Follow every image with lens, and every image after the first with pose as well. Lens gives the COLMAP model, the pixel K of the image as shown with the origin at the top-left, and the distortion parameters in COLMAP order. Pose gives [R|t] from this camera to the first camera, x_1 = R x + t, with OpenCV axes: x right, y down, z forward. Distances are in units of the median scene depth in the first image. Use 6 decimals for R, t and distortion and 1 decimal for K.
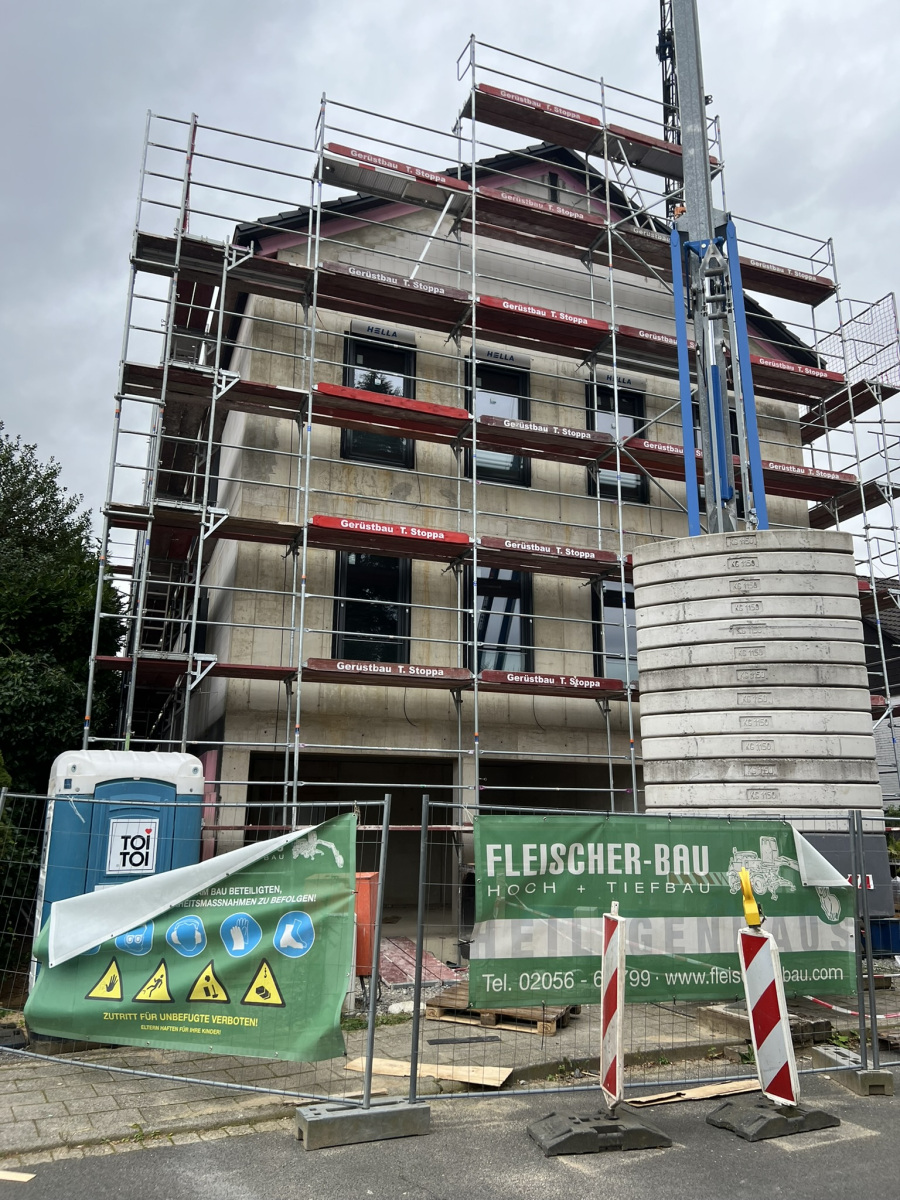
lens RADIAL K [[911.6, 0, 450.0], [0, 911.6, 600.0], [0, 0, 1]] dist [0.065985, -0.075955]
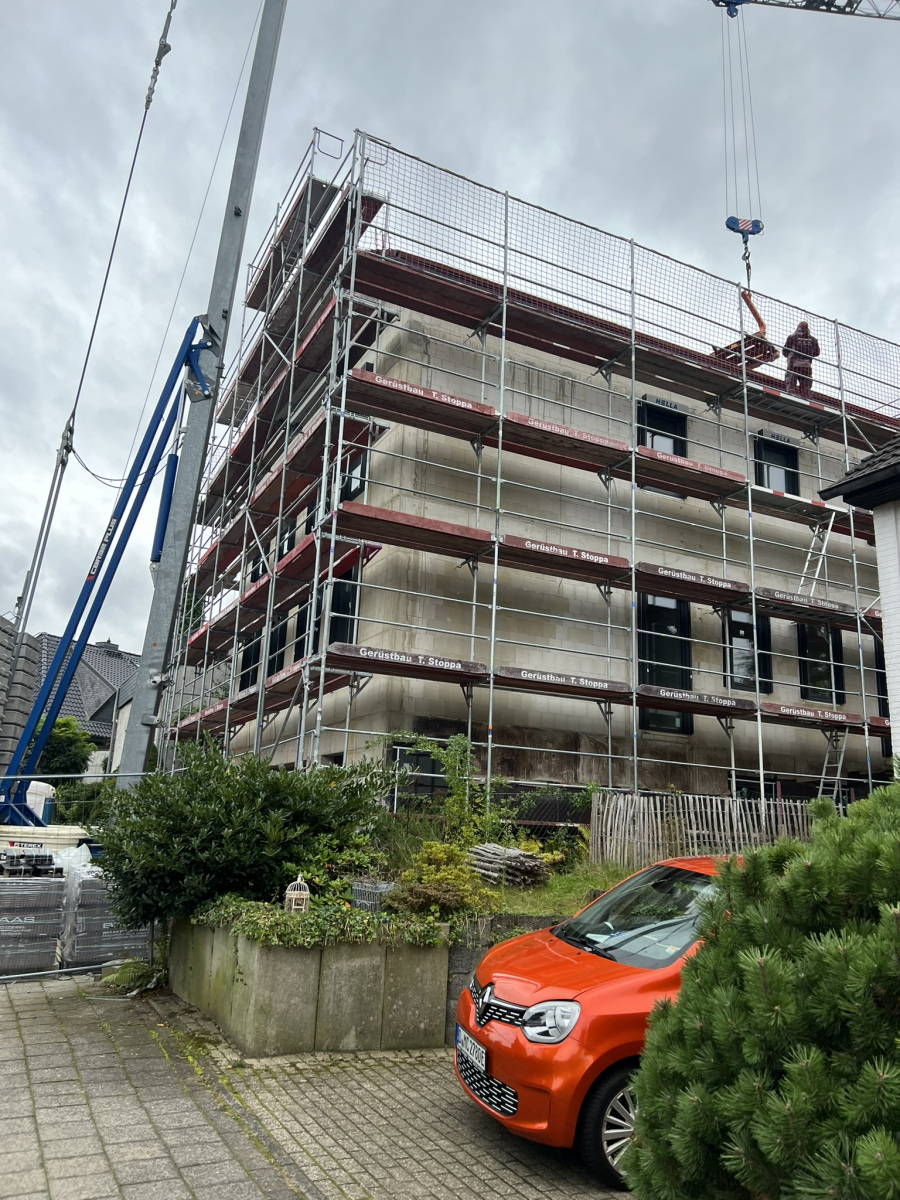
lens RADIAL K [[911.6, 0, 450.0], [0, 911.6, 600.0], [0, 0, 1]] dist [0.065985, -0.075955]
pose [[0.994891, 0.074618, 0.068003, -0.686146], [-0.075904, 0.996978, 0.016519, -0.066490], [-0.066565, -0.021597, 0.997548, -0.244877]]
